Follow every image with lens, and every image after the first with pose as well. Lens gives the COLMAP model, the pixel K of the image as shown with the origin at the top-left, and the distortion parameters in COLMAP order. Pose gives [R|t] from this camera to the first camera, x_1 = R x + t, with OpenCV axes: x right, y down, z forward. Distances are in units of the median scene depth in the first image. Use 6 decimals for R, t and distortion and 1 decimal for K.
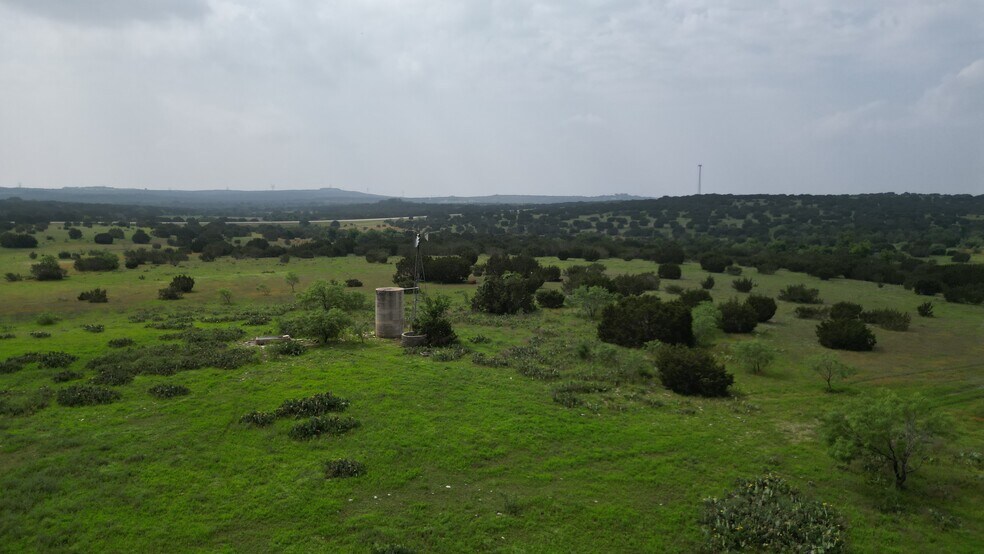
lens RADIAL K [[682.2, 0, 494.2], [0, 682.2, 274.2], [0, 0, 1]] dist [0.046094, -0.051095]
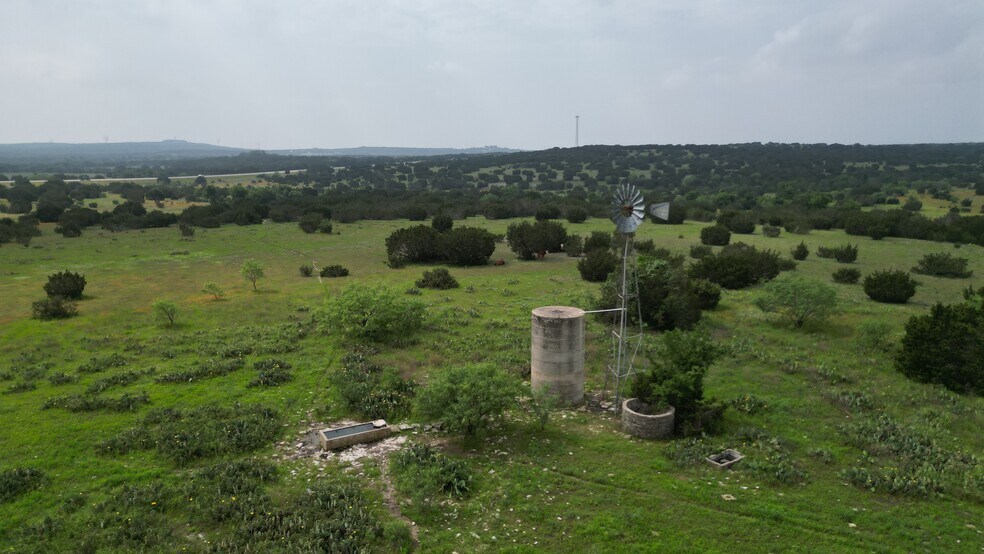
lens RADIAL K [[682.2, 0, 494.5], [0, 682.2, 283.7], [0, 0, 1]] dist [0.046094, -0.051095]
pose [[0.980913, -0.043091, 0.189611, -0.161696], [0.027492, 0.996075, 0.084141, -0.024535], [-0.192492, -0.077322, 0.978247, 0.267573]]
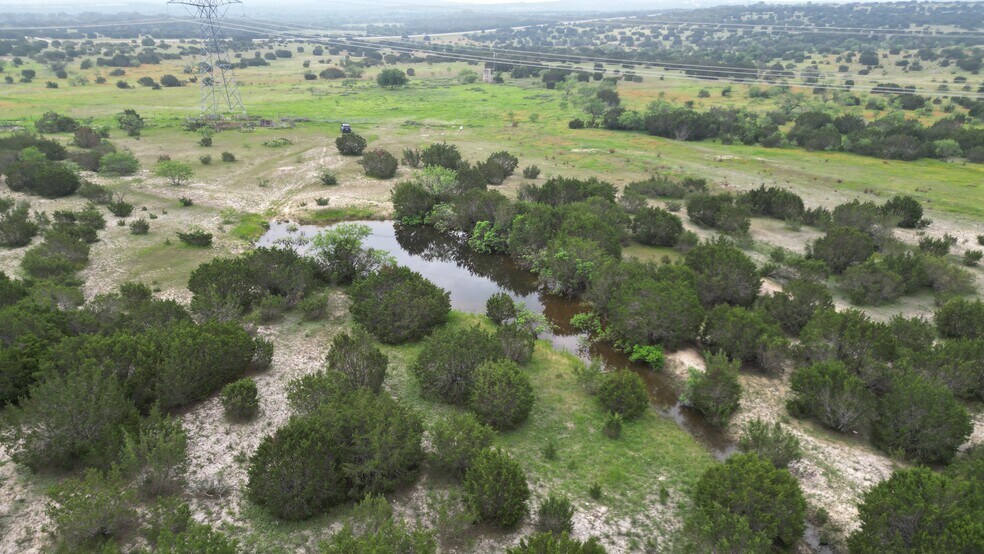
lens RADIAL K [[682.2, 0, 486.8], [0, 682.2, 275.1], [0, 0, 1]] dist [0.046094, -0.051095]
pose [[0.993902, 0.027763, -0.106718, 0.152879], [0.001735, 0.963730, 0.266872, 0.059792], [0.110257, -0.265430, 0.957805, -1.590710]]
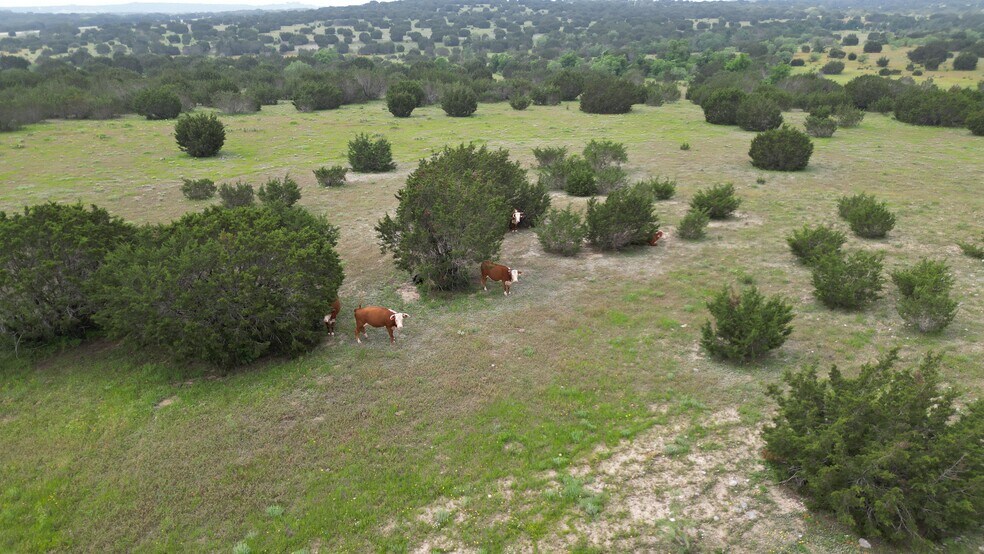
lens RADIAL K [[682.2, 0, 497.3], [0, 682.2, 277.3], [0, 0, 1]] dist [0.046094, -0.051095]
pose [[0.896143, -0.166533, 0.411333, -0.069223], [0.054182, 0.961041, 0.271044, -0.054002], [-0.440446, -0.220607, 0.870253, 0.756874]]
